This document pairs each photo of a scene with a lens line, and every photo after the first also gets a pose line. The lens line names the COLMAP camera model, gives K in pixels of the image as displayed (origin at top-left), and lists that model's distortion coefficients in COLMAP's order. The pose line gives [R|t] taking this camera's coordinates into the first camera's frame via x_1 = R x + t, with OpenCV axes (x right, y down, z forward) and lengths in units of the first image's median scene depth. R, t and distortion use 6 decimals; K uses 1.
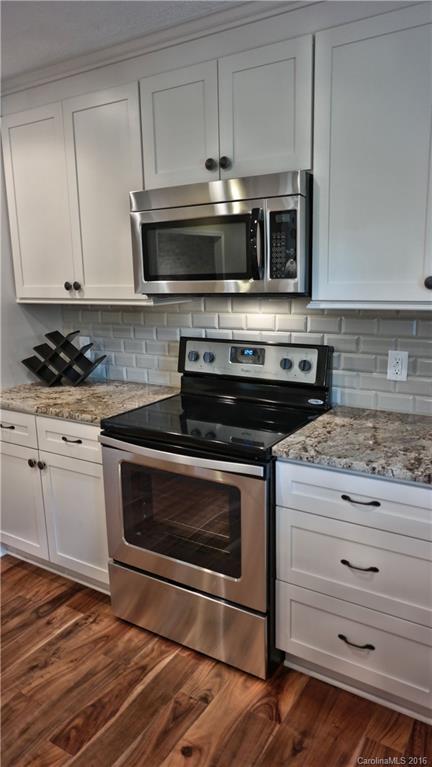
lens RADIAL K [[534.1, 0, 221.4], [0, 534.1, 384.8], [0, 0, 1]] dist [-0.010157, 0.015545]
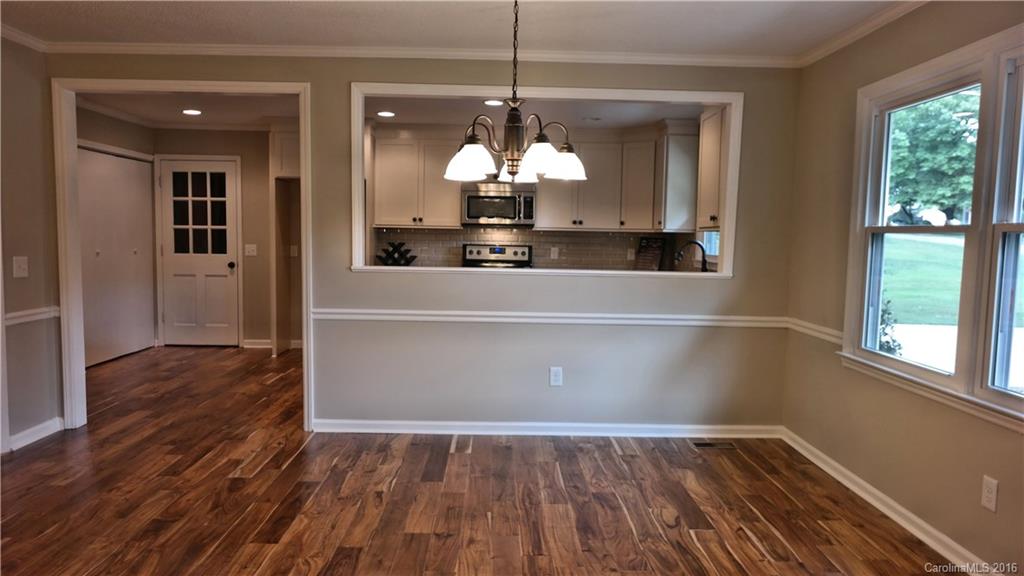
lens RADIAL K [[713.1, 0, 512.5], [0, 713.1, 285.8], [0, 0, 1]] dist [-0.010157, 0.015545]
pose [[0.839811, -0.000362, 0.542878, -1.687306], [0.075120, 0.990457, -0.115548, 0.491692], [-0.537656, 0.137820, 0.831824, -1.745170]]
